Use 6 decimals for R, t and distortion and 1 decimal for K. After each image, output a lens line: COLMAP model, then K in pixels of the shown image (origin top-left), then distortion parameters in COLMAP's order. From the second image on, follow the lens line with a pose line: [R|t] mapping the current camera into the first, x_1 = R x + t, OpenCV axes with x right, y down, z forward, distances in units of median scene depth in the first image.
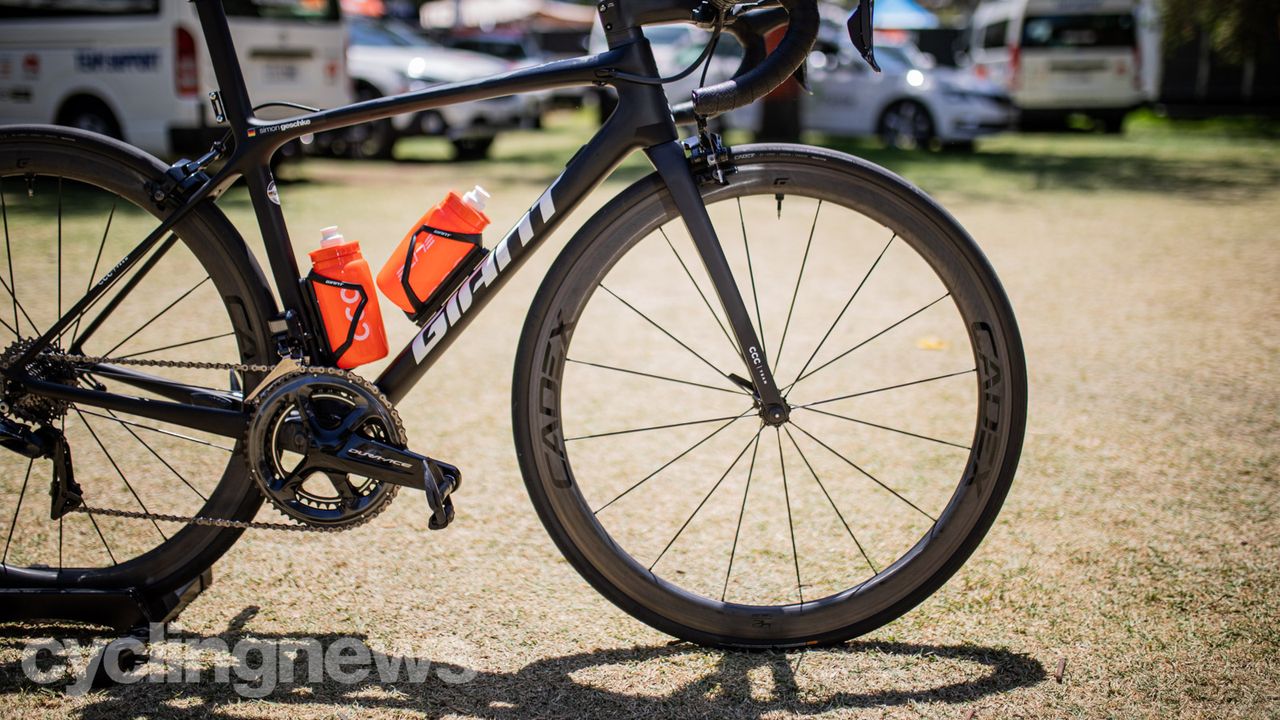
lens RADIAL K [[1326.9, 0, 640.0], [0, 1326.9, 360.0], [0, 0, 1]] dist [-0.076324, 0.157056]
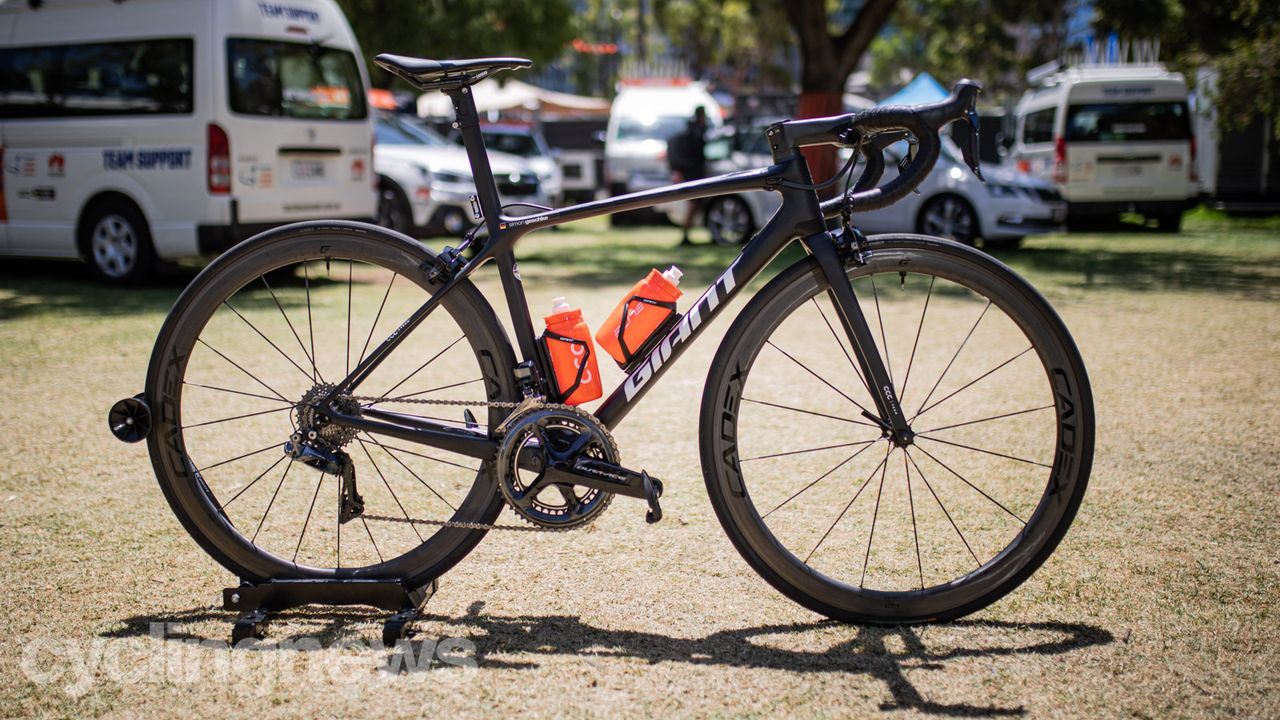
lens RADIAL K [[1461.7, 0, 640.0], [0, 1461.7, 360.0], [0, 0, 1]] dist [-0.085065, 0.183439]
pose [[0.999960, -0.002672, -0.008530, -0.141915], [0.001963, 0.996621, -0.082115, 0.079522], [0.008721, 0.082095, 0.996586, -0.434260]]
